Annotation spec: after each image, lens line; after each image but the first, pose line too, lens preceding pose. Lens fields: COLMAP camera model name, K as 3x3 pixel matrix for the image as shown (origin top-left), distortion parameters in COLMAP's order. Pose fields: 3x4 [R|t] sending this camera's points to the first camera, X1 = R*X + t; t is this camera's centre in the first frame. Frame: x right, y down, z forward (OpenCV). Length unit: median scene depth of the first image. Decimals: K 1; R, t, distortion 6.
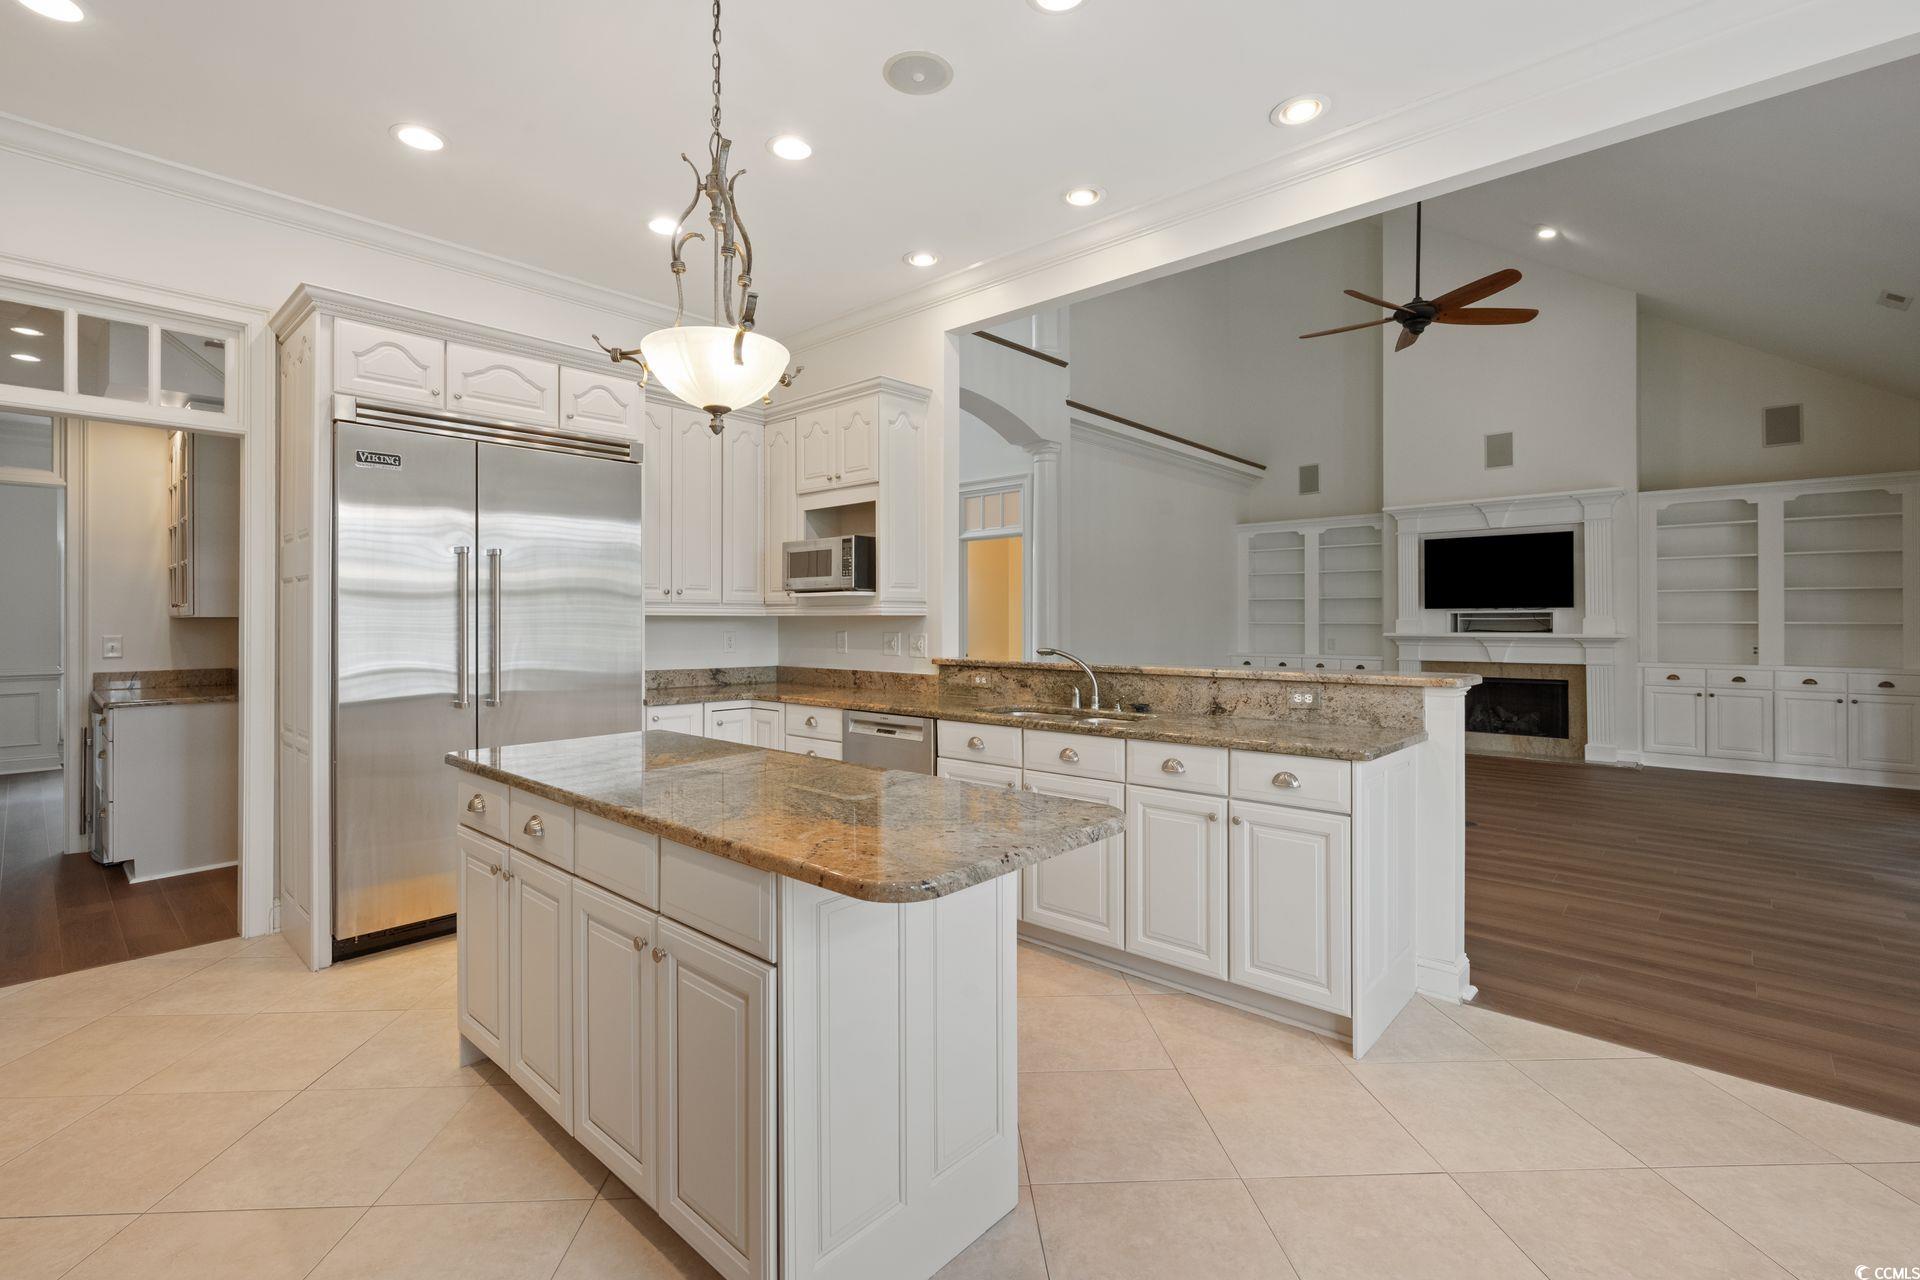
lens RADIAL K [[845.8, 0, 955.0], [0, 845.8, 629.7], [0, 0, 1]] dist [0.002562, -0.000047]
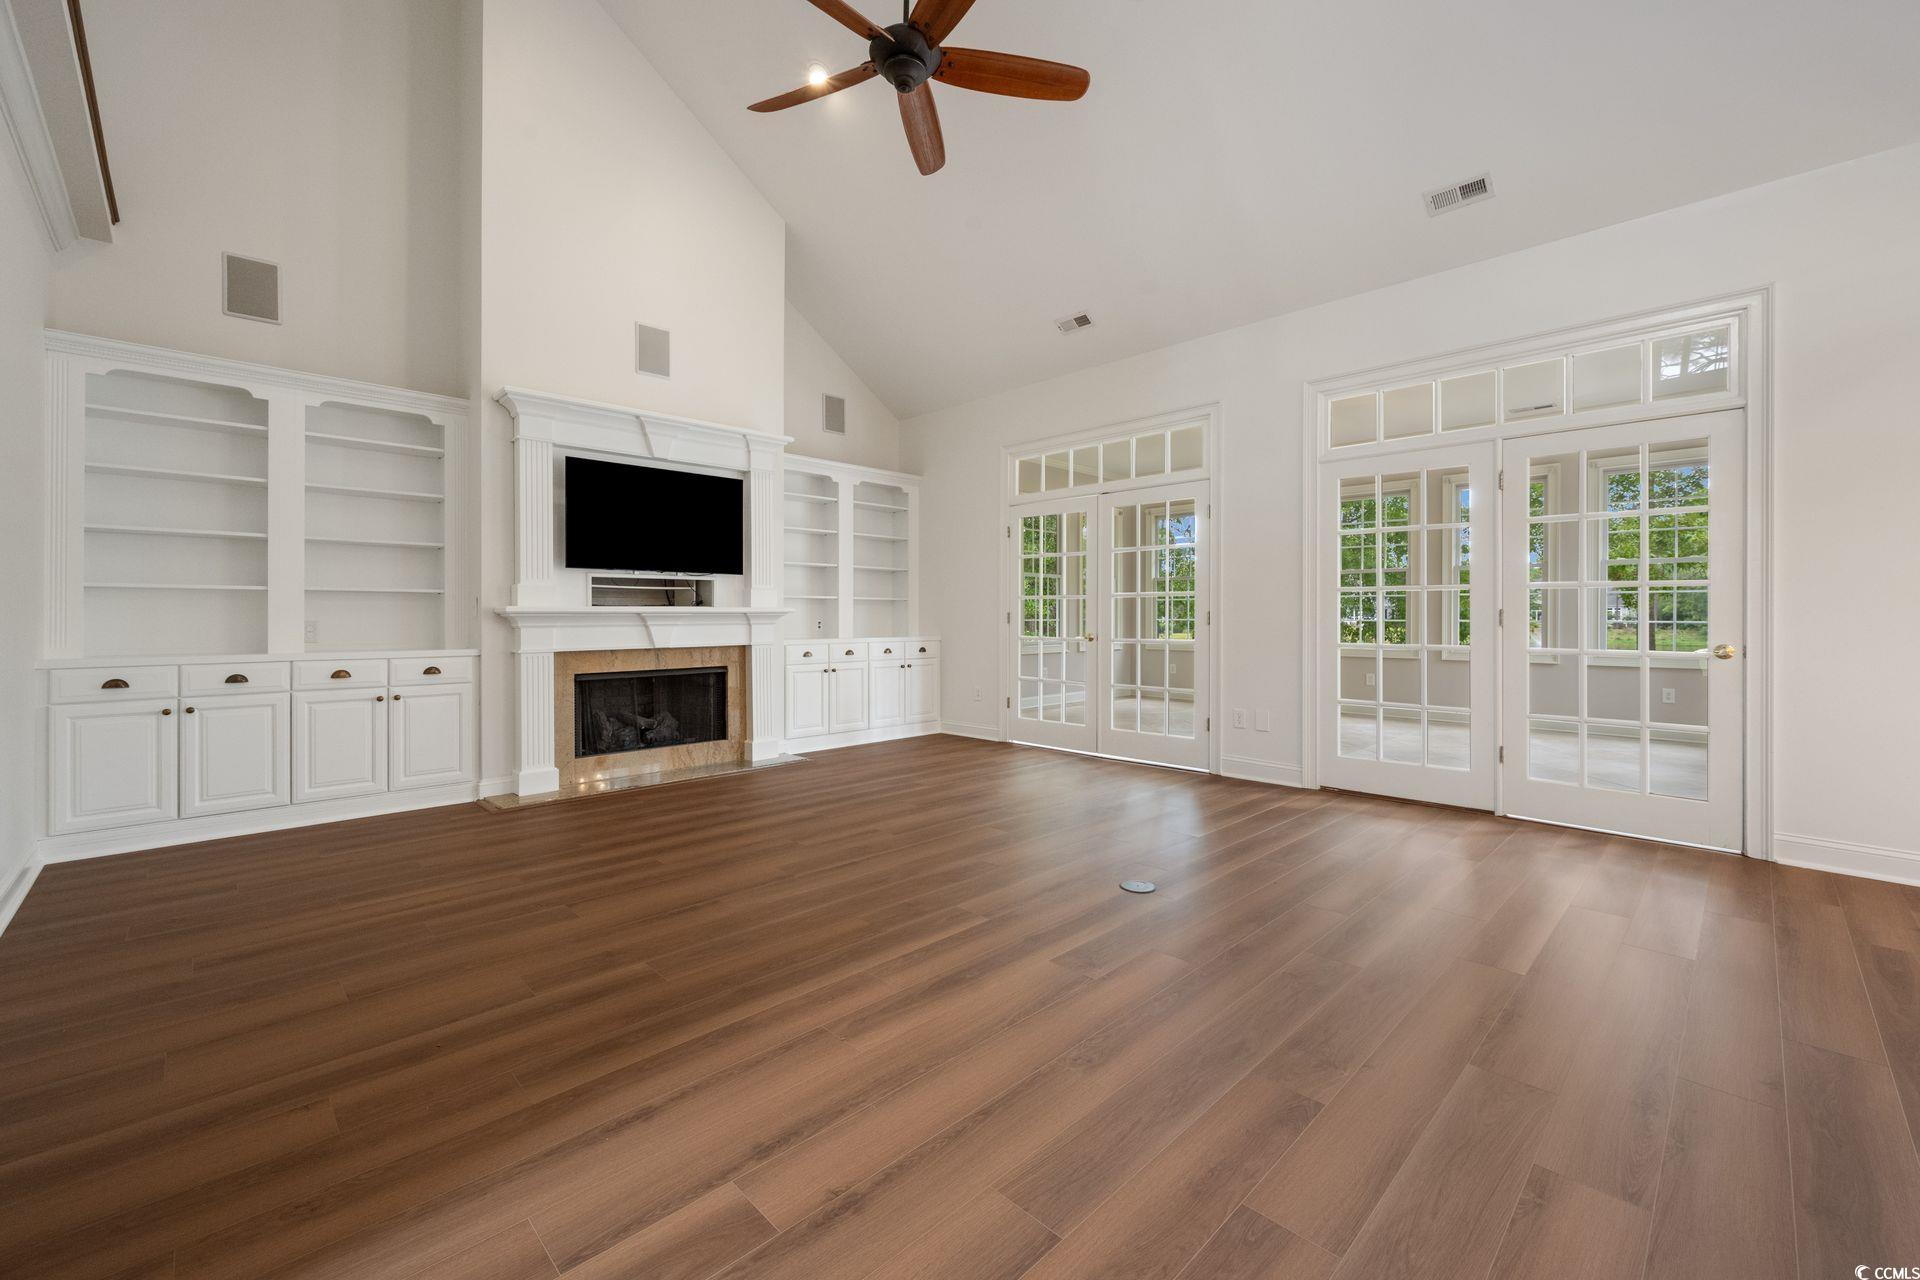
lens RADIAL K [[780.0, 0, 958.8], [0, 780.0, 629.4], [0, 0, 1]] dist [0.001672, 0.000032]
pose [[0.053222, -0.003958, 0.998575, 0.000033], [0.025772, 0.999664, 0.002589, 0.028176], [-0.998250, 0.025598, 0.053306, 0.723708]]
